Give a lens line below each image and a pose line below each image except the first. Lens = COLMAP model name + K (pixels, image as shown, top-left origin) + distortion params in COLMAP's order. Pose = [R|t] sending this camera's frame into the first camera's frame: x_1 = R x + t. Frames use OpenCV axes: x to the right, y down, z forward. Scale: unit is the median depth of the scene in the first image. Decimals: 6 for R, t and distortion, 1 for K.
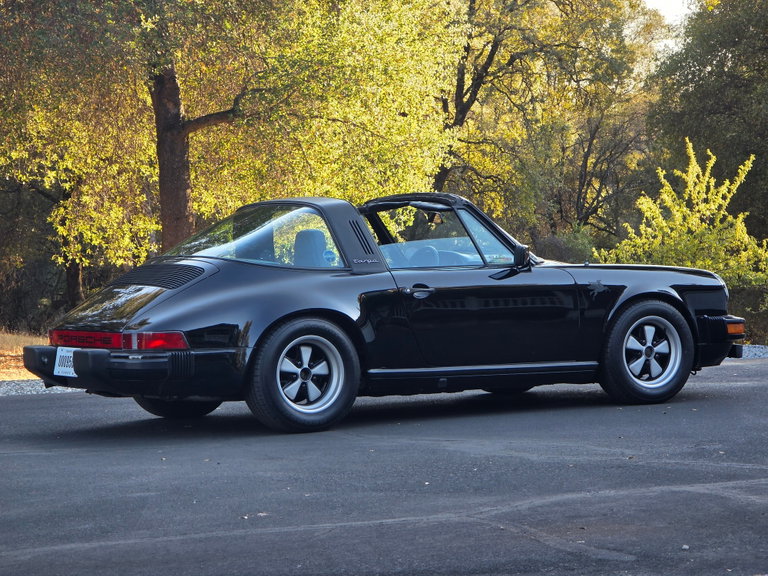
lens RADIAL K [[2515.4, 0, 387.4], [0, 2515.4, 290.4], [0, 0, 1]] dist [0.326930, 0.000000]
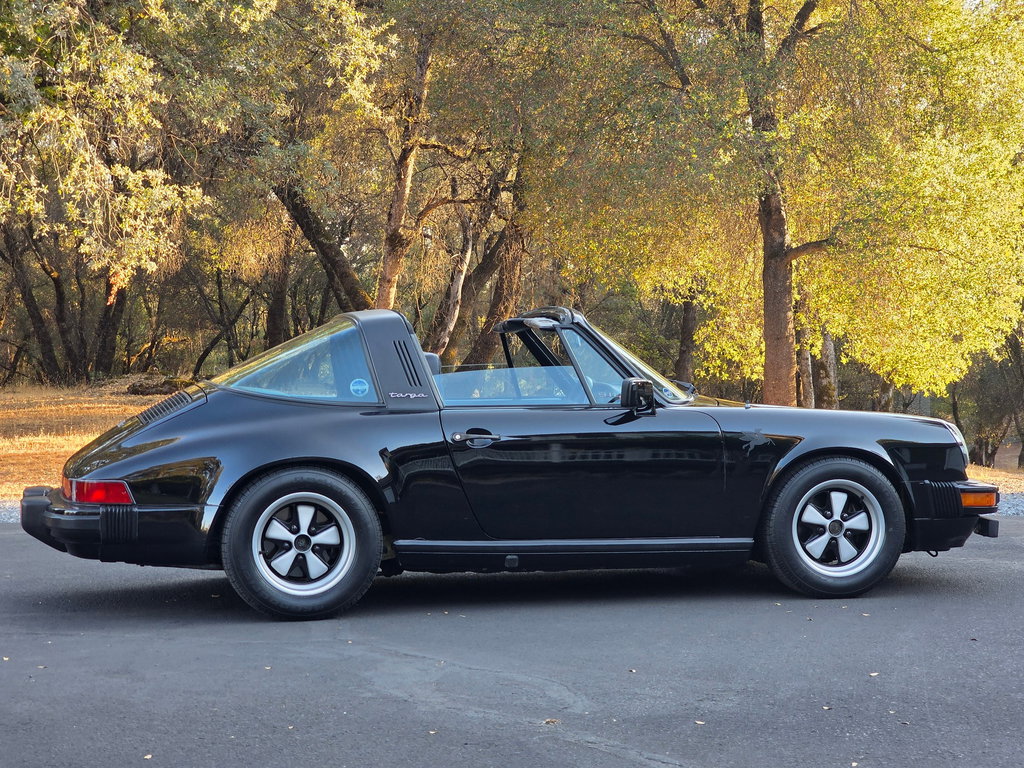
lens RADIAL K [[1970.8, 0, 511.5], [0, 1970.8, 376.5], [0, 0, 1]] dist [0.066606, 0.000000]
pose [[0.951287, 0.028059, -0.307028, 0.190720], [-0.030597, 0.999526, -0.003454, -0.015123], [0.306785, 0.012680, 0.951694, 0.420112]]
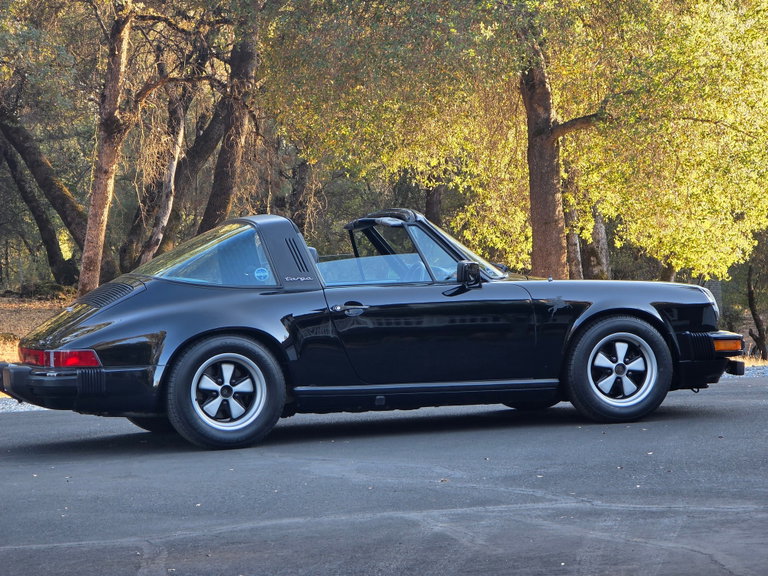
lens RADIAL K [[2515.4, 0, 380.9], [0, 2515.4, 285.4], [0, 0, 1]] dist [0.326930, 0.000000]
pose [[0.971626, -0.003572, -0.236494, 0.245778], [0.003374, 0.999994, -0.001243, -0.007215], [0.236497, 0.000410, 0.971632, 0.030136]]
